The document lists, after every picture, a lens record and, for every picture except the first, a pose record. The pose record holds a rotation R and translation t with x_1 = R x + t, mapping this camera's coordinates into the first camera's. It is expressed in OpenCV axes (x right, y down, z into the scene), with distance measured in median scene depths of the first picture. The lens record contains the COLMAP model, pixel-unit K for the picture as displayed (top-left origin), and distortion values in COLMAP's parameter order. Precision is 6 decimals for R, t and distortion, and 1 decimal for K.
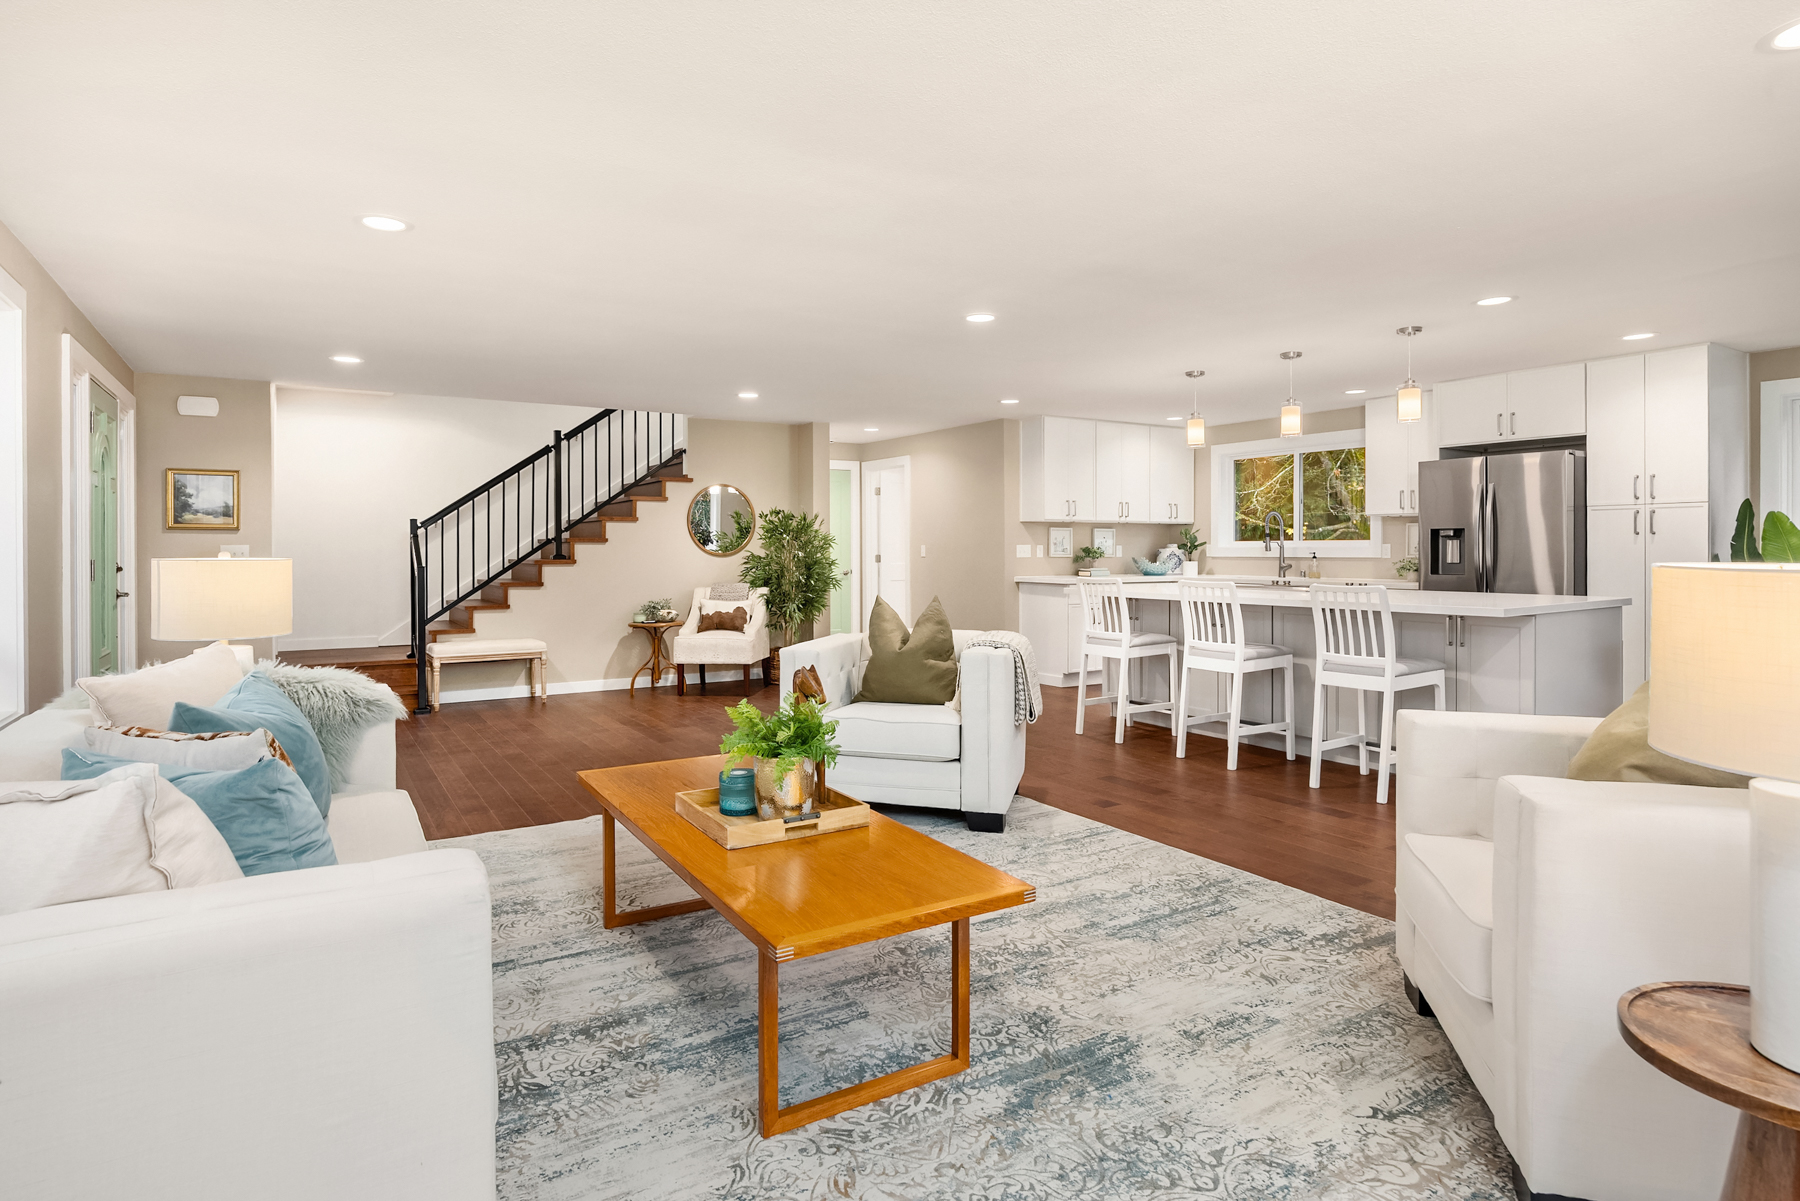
lens RADIAL K [[973.4, 0, 890.2], [0, 973.4, 553.5], [0, 0, 1]] dist [0.001239, 0.000473]
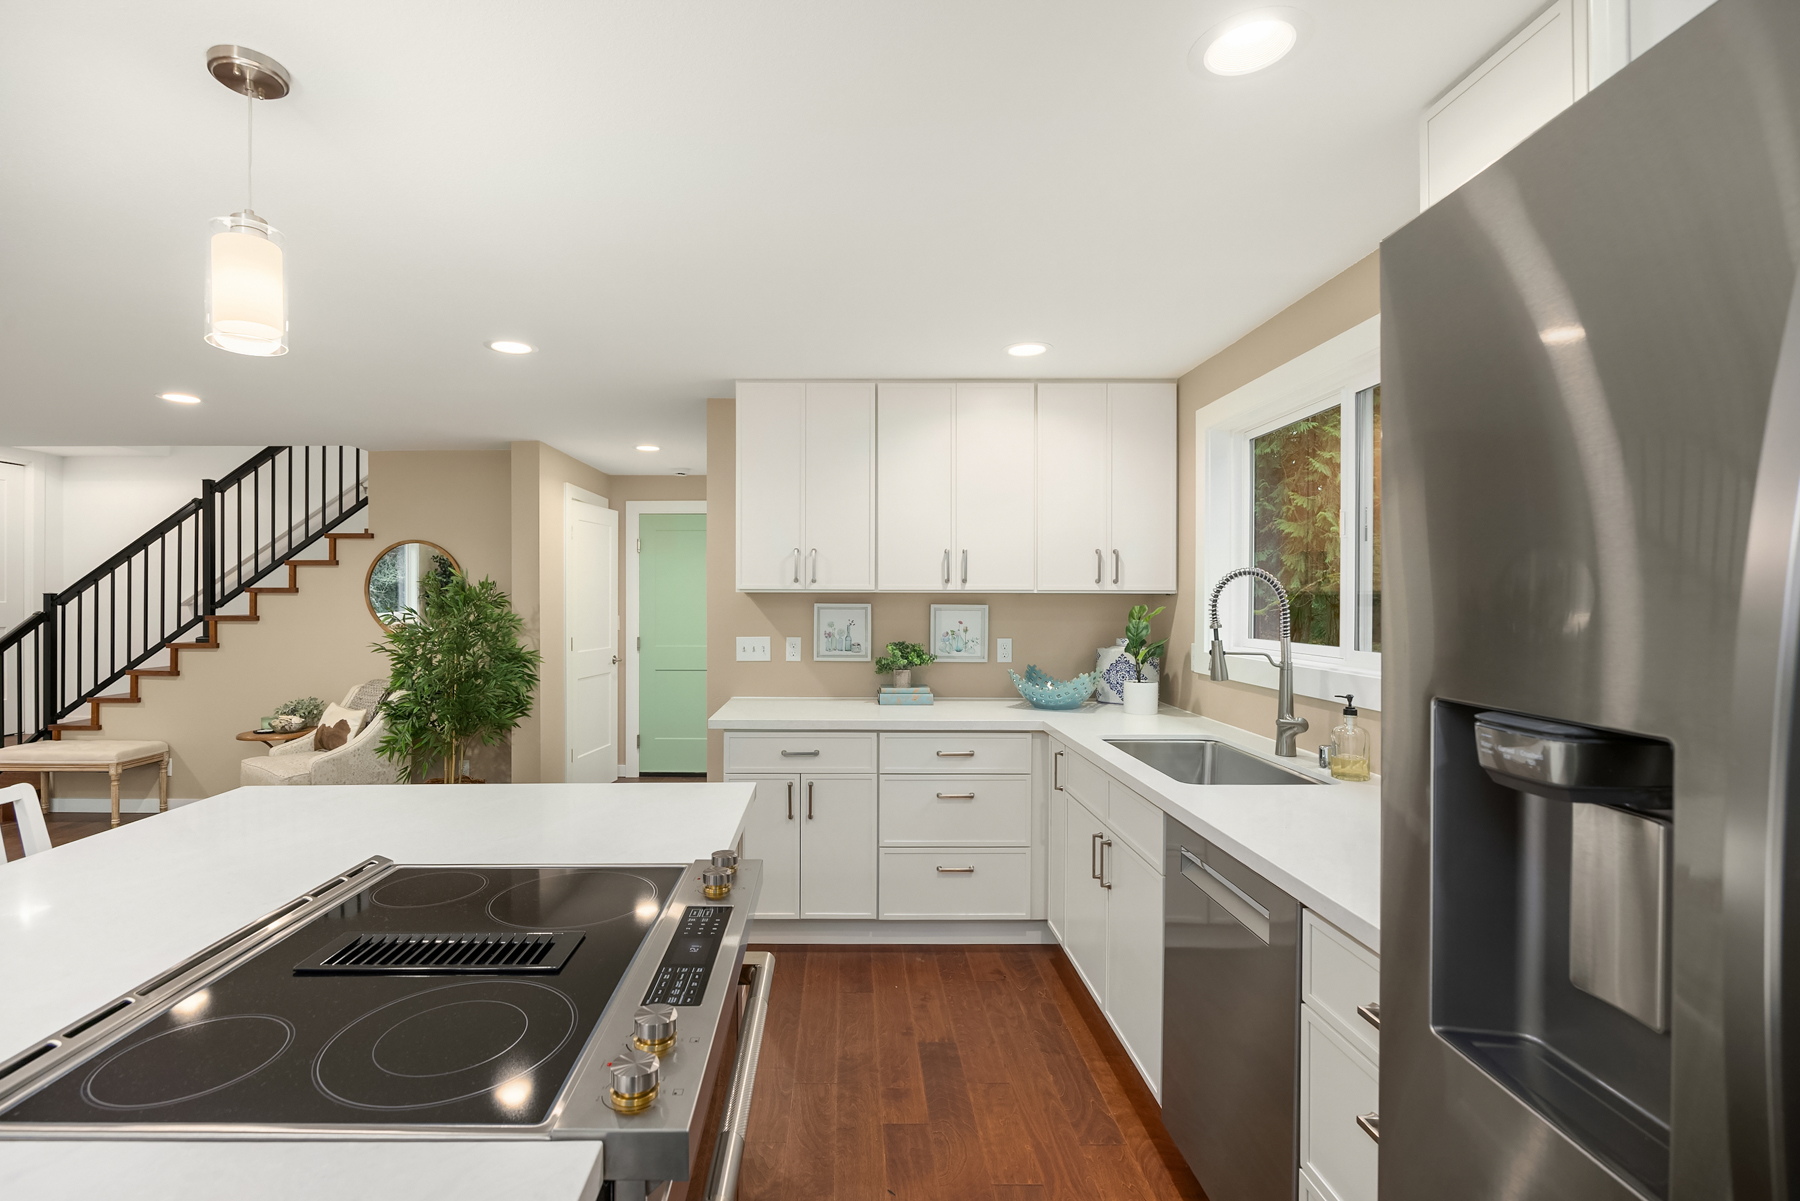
lens RADIAL K [[826.4, 0, 838.5], [0, 826.4, 599.6], [0, 0, 1]] dist [-0.011834, 0.000368]
pose [[0.842817, 0.004710, -0.538180, 0.442154], [-0.006013, 0.999982, -0.000665, -0.030740], [0.538167, 0.003796, 0.842830, 0.697910]]
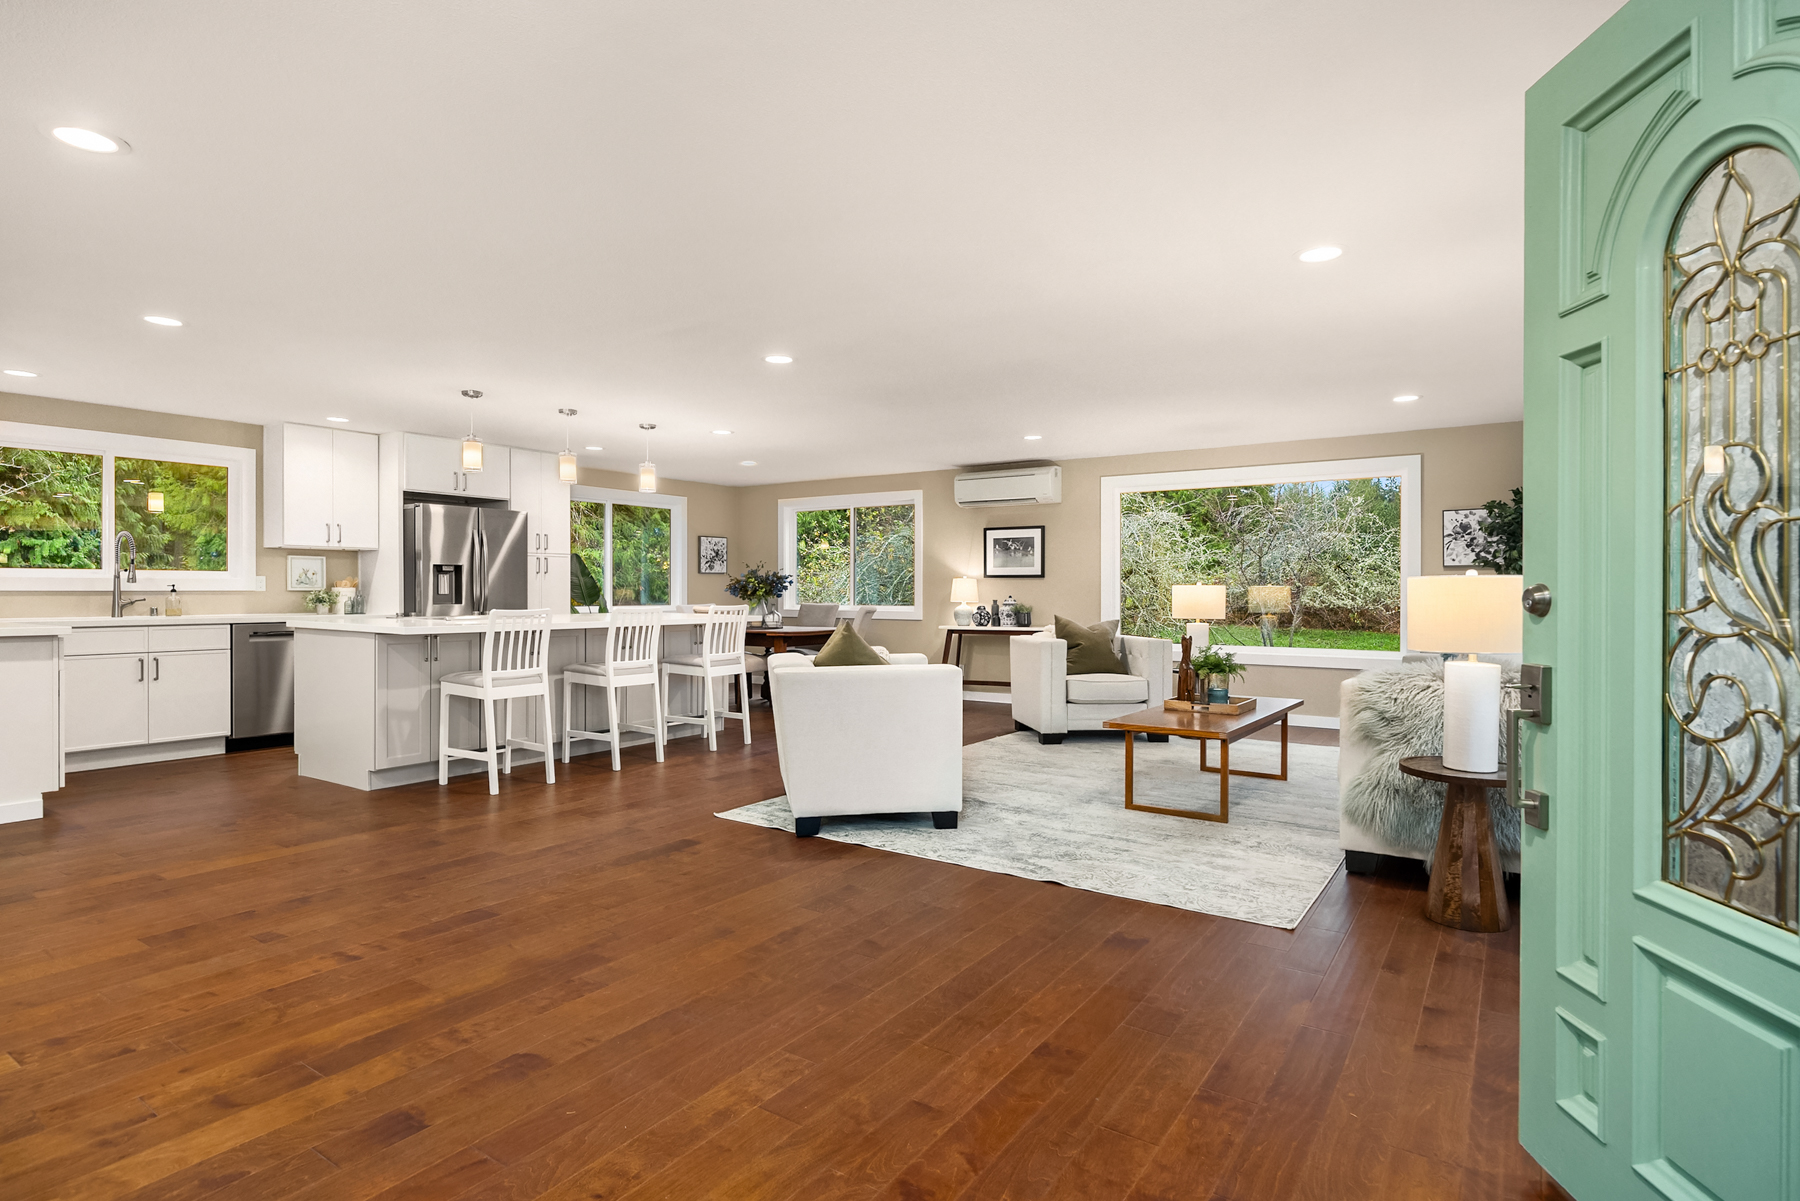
lens RADIAL K [[929.9, 0, 889.1], [0, 929.9, 596.4], [0, 0, 1]] dist [-0.004323, -0.000728]
pose [[-0.397377, -0.002262, 0.917652, -0.524344], [0.004833, 0.999978, 0.004557, 0.008240], [-0.917643, 0.006246, -0.397358, 0.763819]]
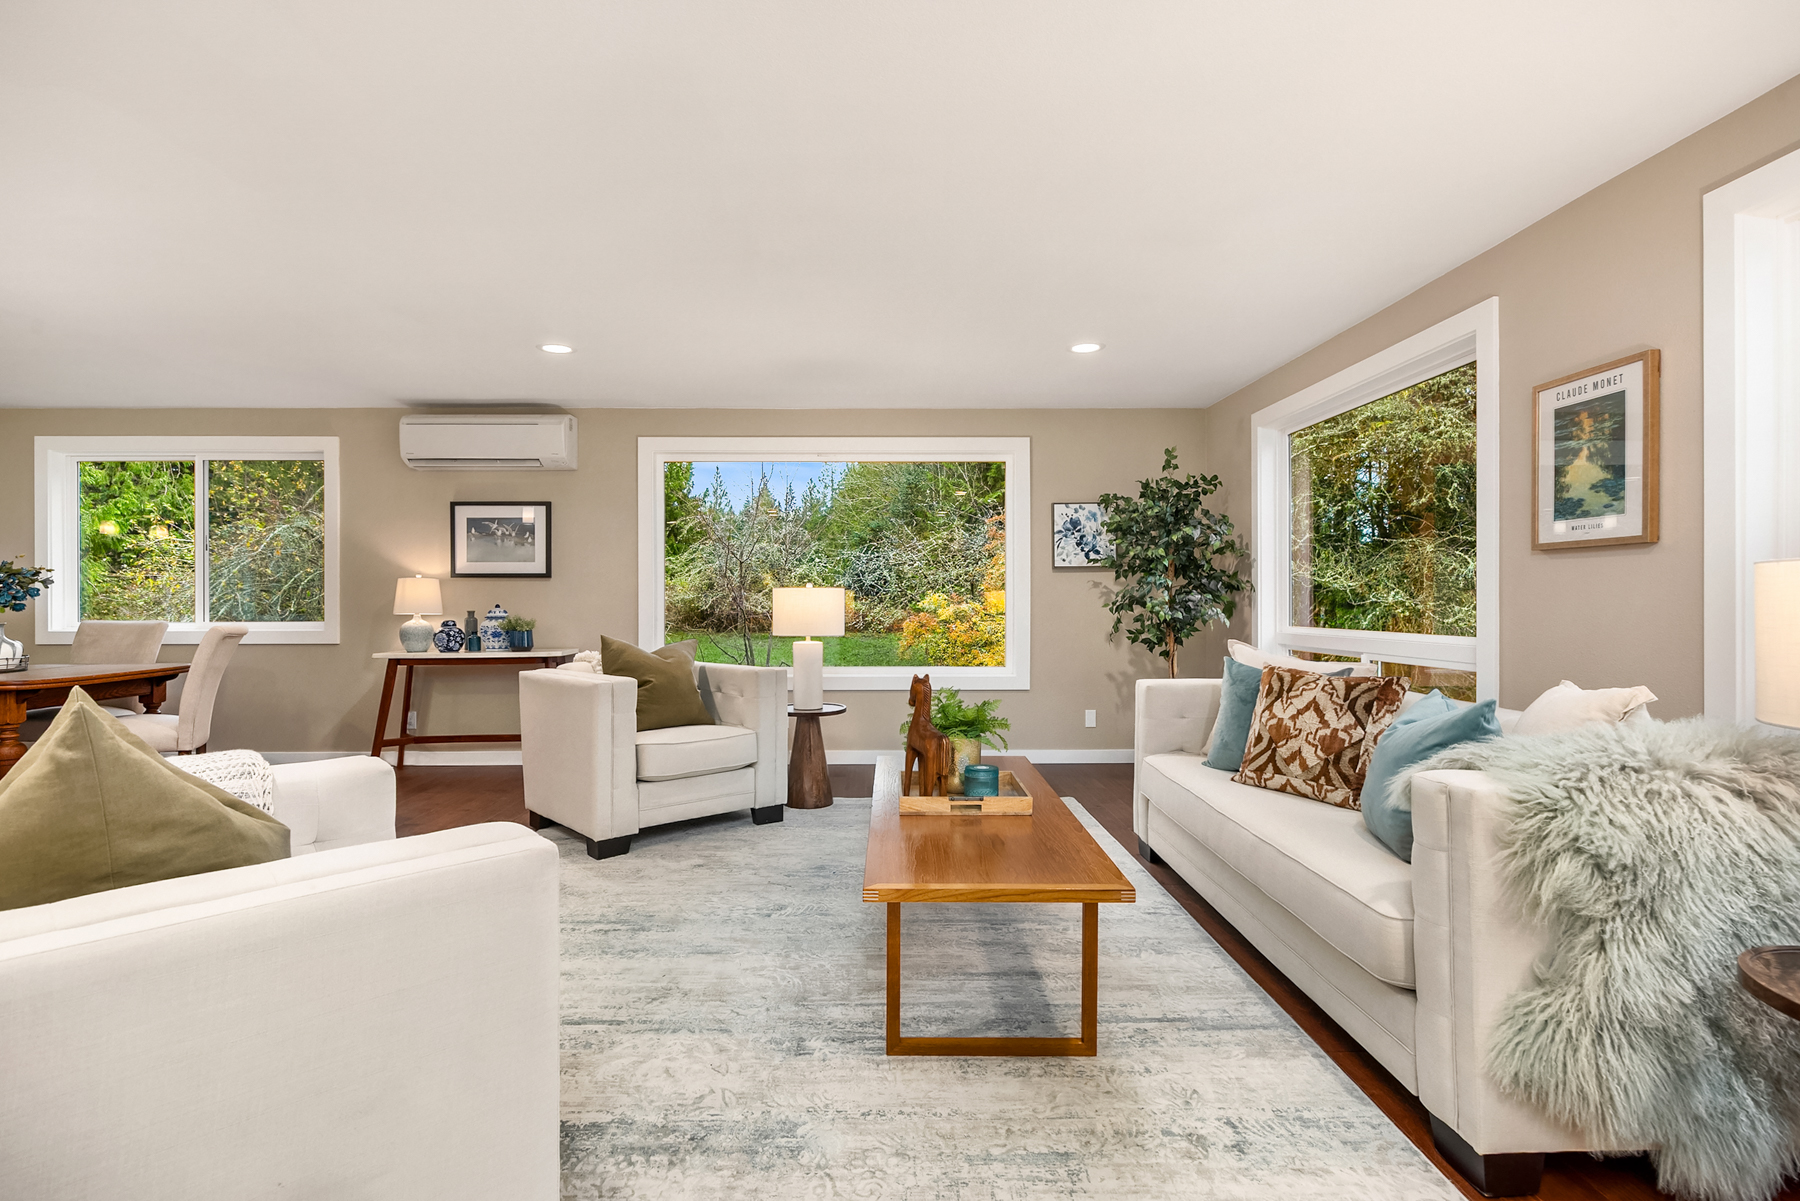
lens RADIAL K [[866.3, 0, 888.1], [0, 866.3, 597.8], [0, 0, 1]] dist [-0.004930, -0.000883]
pose [[-0.854698, 0.005339, 0.519099, -0.189635], [0.007704, 0.999967, 0.002400, 0.008622], [-0.519069, 0.006051, -0.854711, 0.618001]]
